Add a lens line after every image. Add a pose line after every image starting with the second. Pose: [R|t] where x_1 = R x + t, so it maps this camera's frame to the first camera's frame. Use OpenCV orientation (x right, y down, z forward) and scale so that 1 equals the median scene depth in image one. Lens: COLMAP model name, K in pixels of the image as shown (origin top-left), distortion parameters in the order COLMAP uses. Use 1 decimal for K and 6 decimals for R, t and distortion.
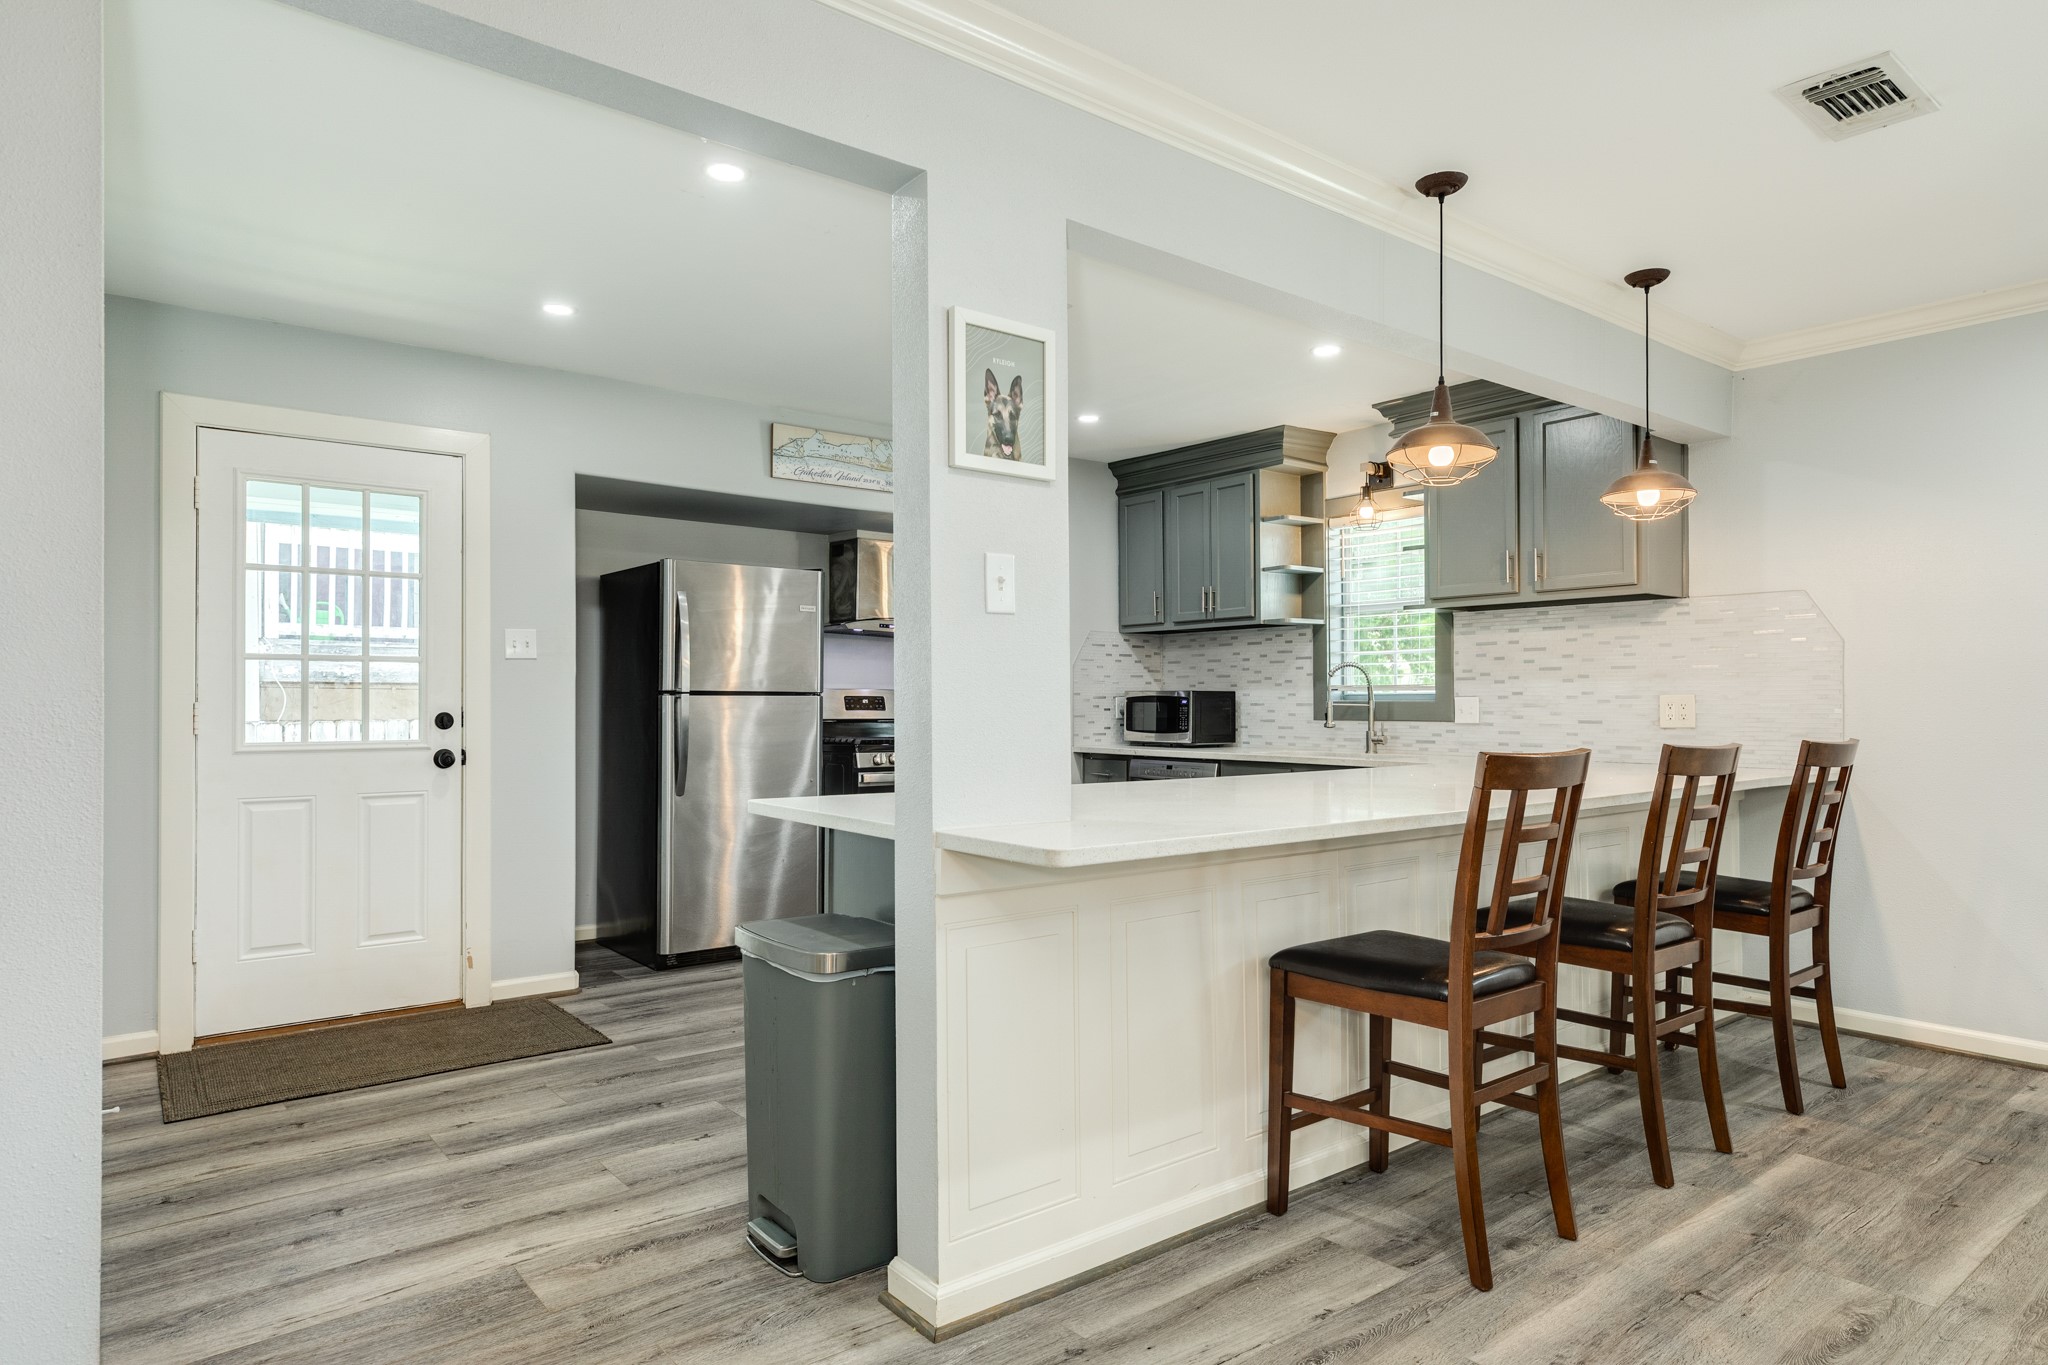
lens RADIAL K [[1202.2, 0, 1024.6], [0, 1202.2, 690.0], [0, 0, 1]] dist [0.007450, 0.000846]
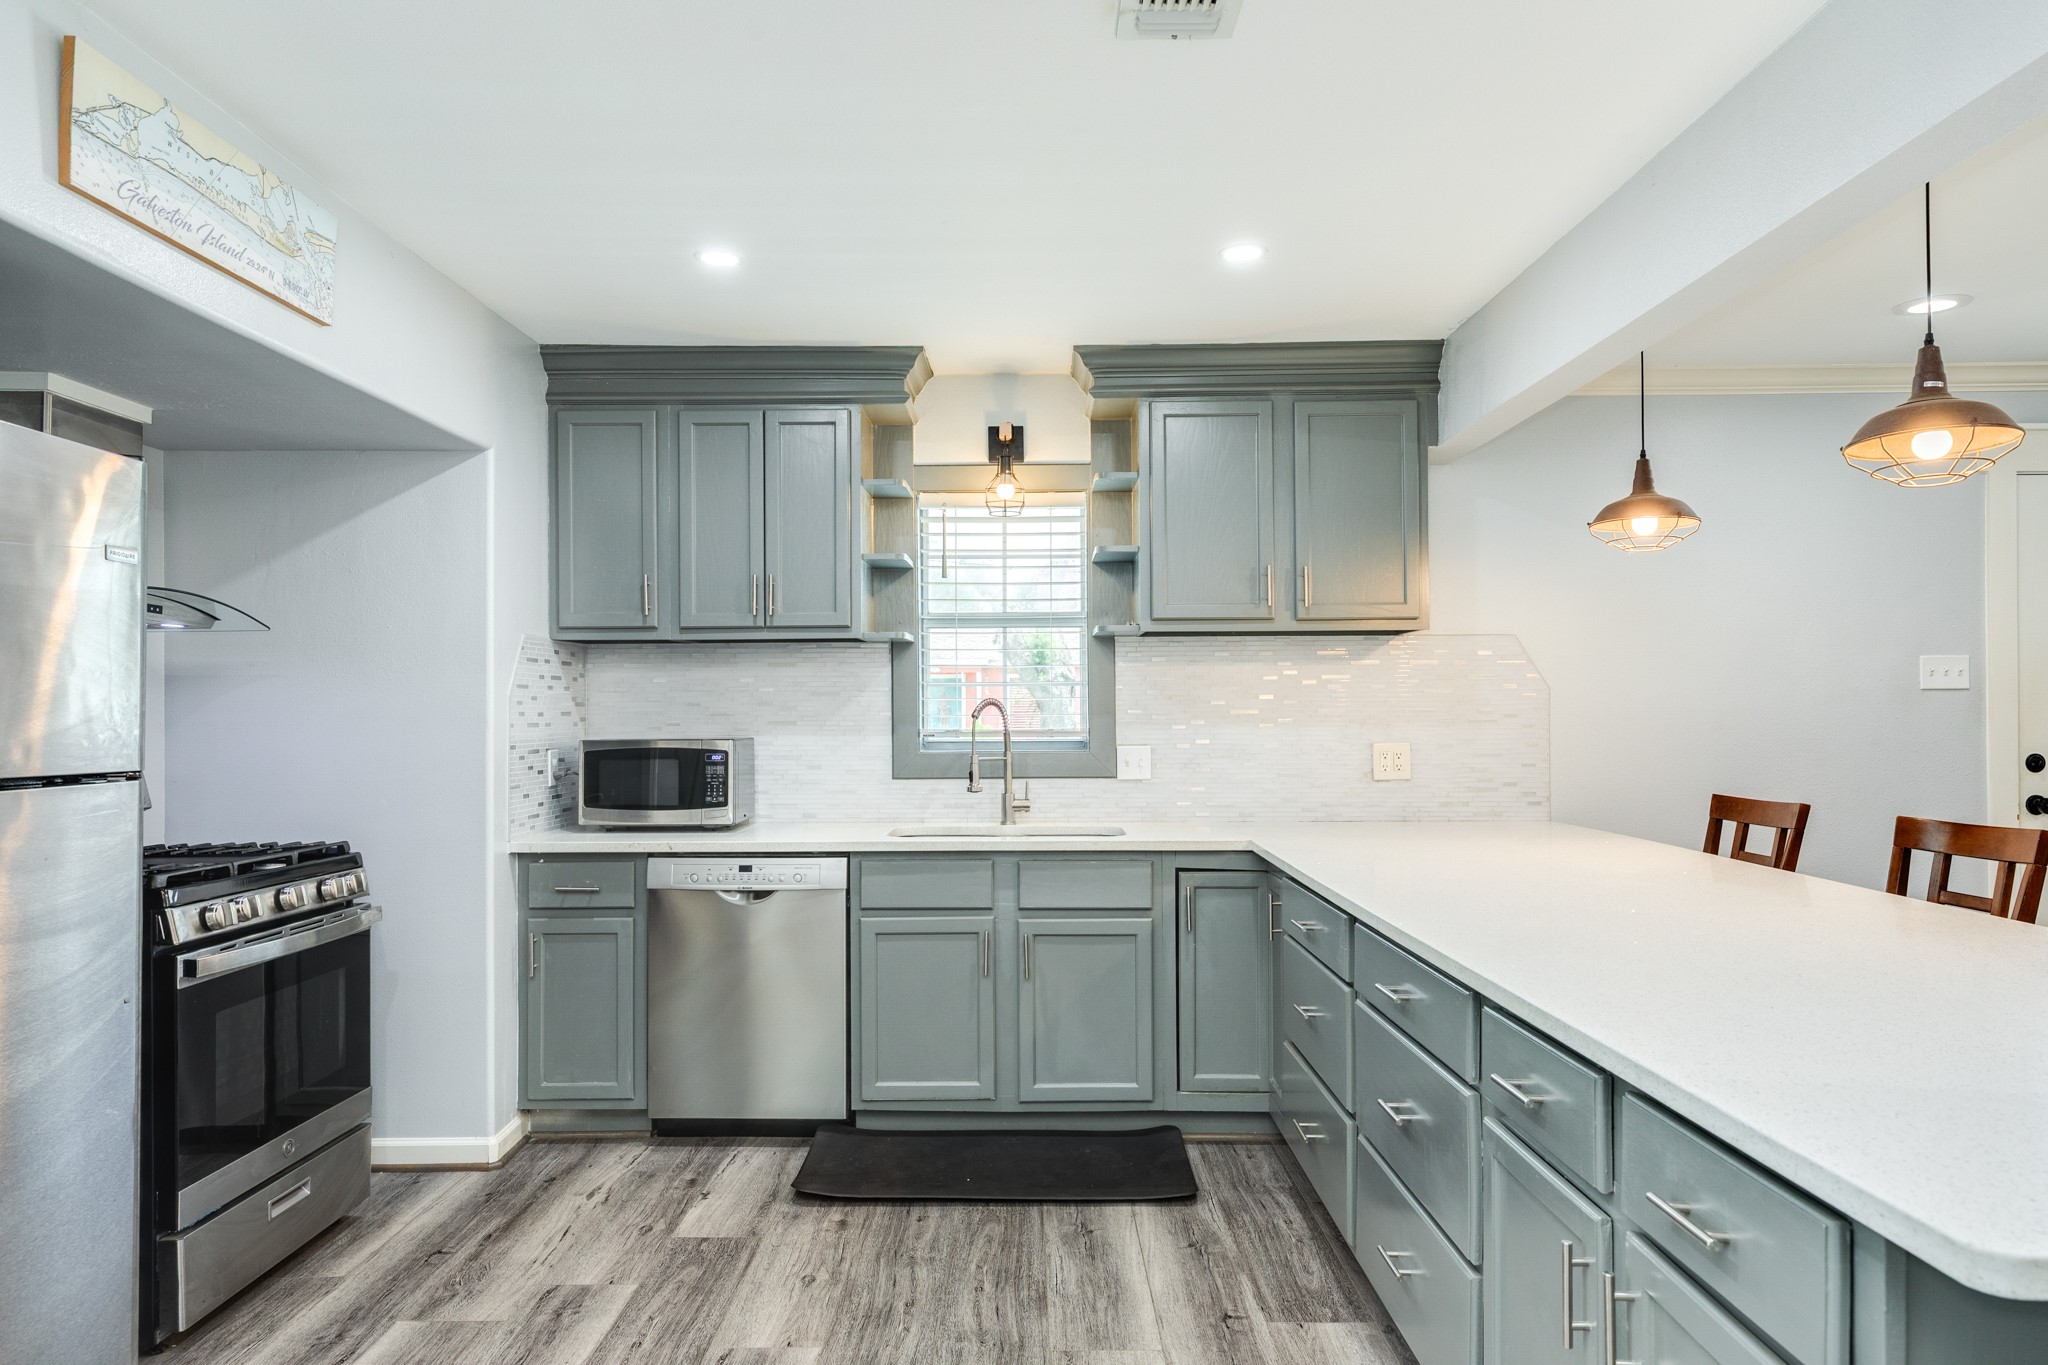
lens RADIAL K [[1297.6, 0, 1035.5], [0, 1297.6, 693.0], [0, 0, 1]] dist [-0.007736, 0.002511]
pose [[0.619280, 0.007116, 0.785138, -0.317446], [-0.003799, 0.999974, -0.006067, -0.021748], [-0.785161, 0.000775, 0.619291, 0.505621]]
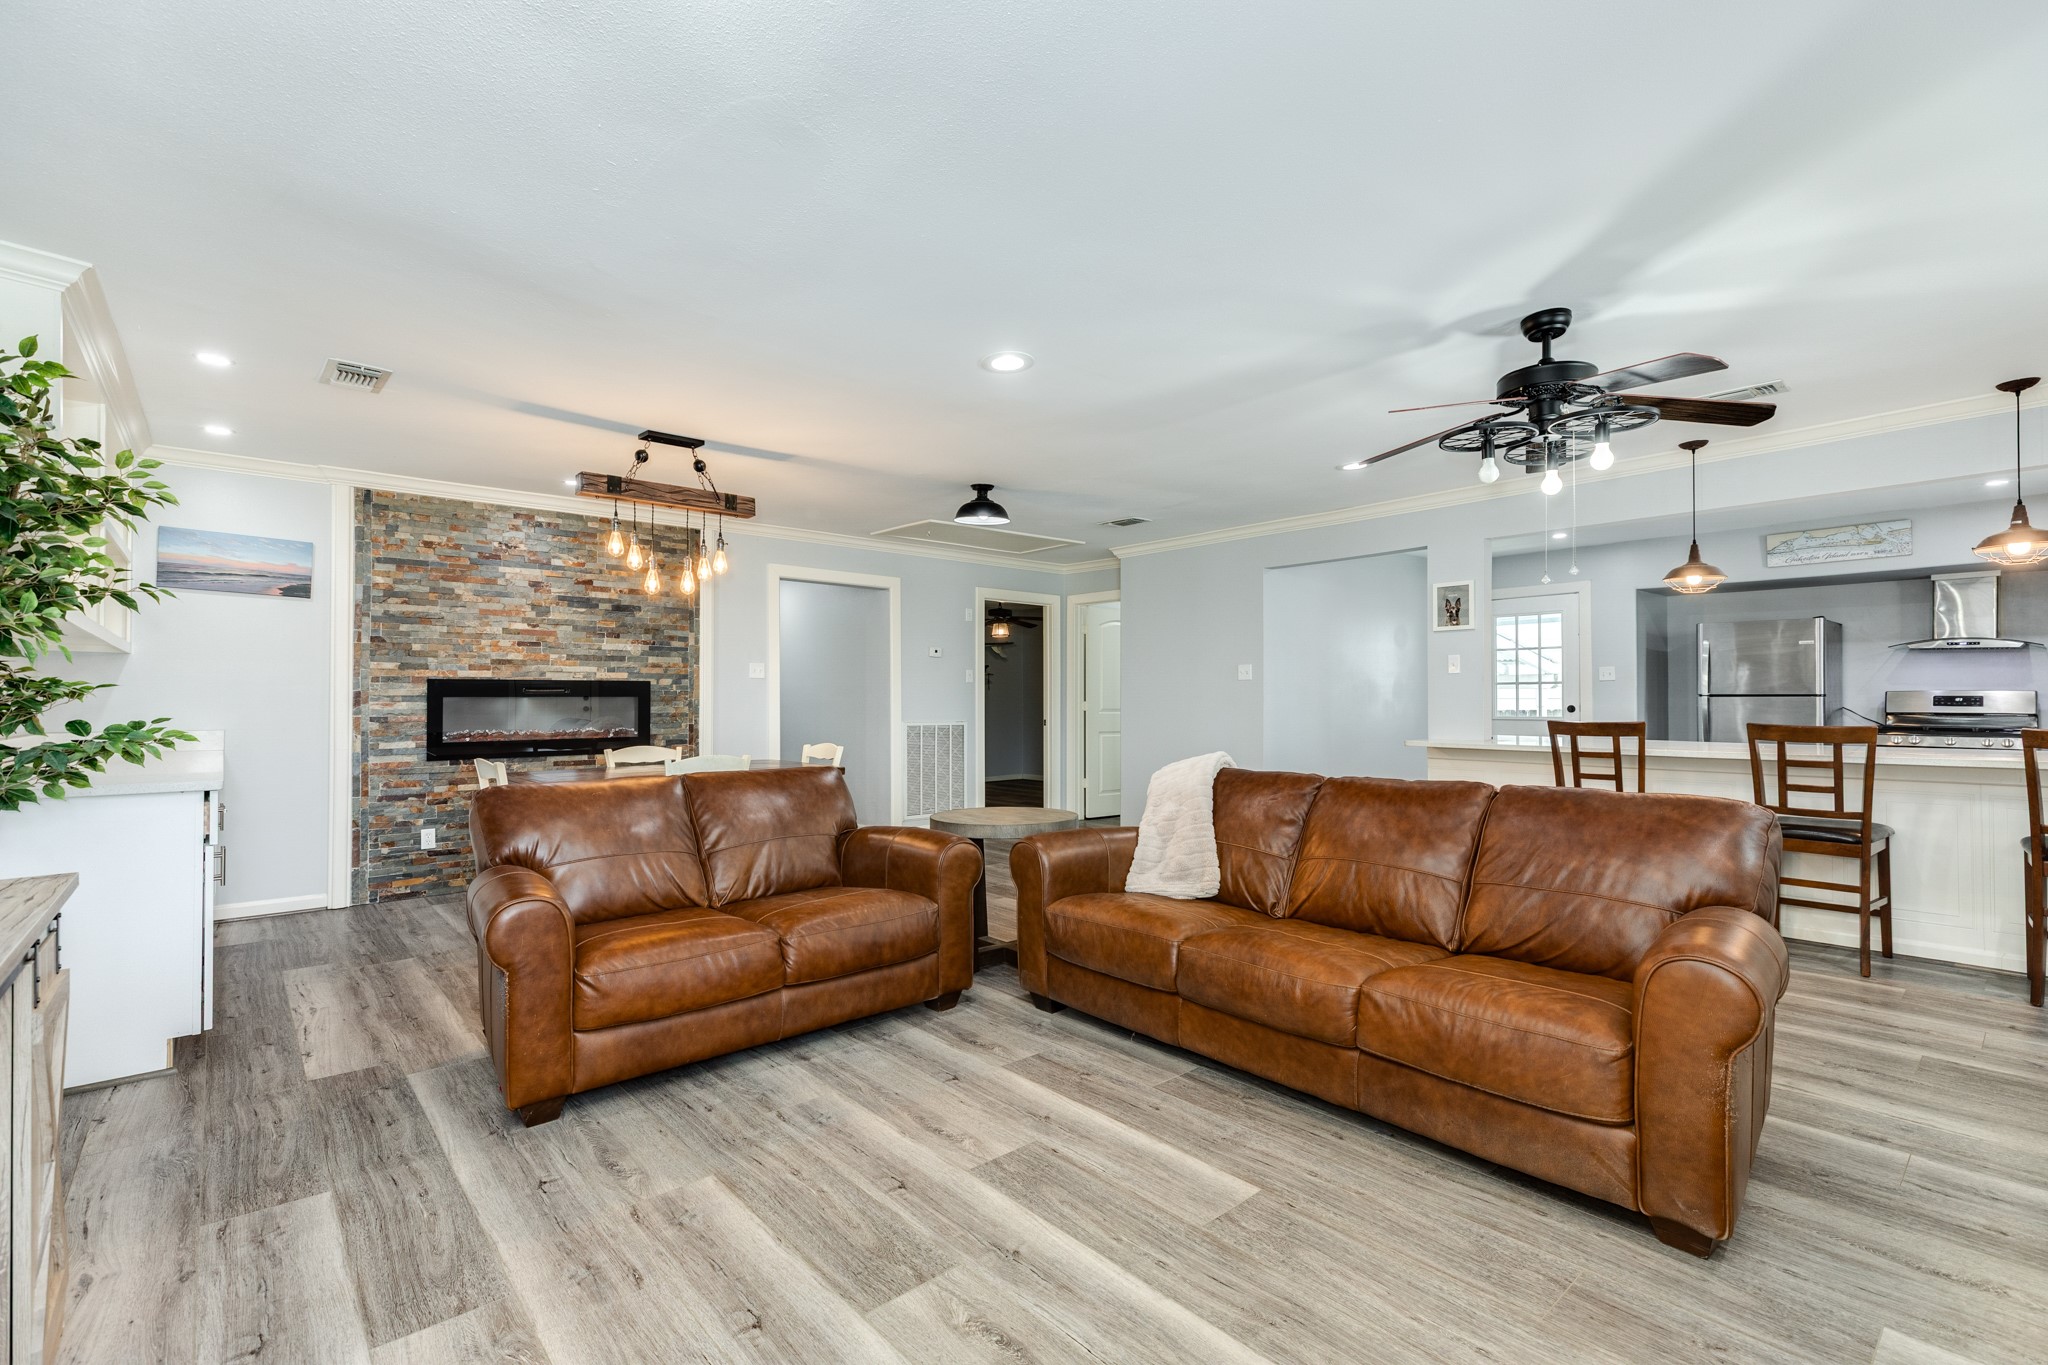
lens RADIAL K [[917.9, 0, 1012.9], [0, 917.9, 682.8], [0, 0, 1]] dist [-0.001828, 0.000790]
pose [[0.042526, -0.022865, -0.998834, 0.976336], [0.013237, 0.999663, -0.022321, -0.000696], [0.999008, -0.012272, 0.042814, -0.109305]]
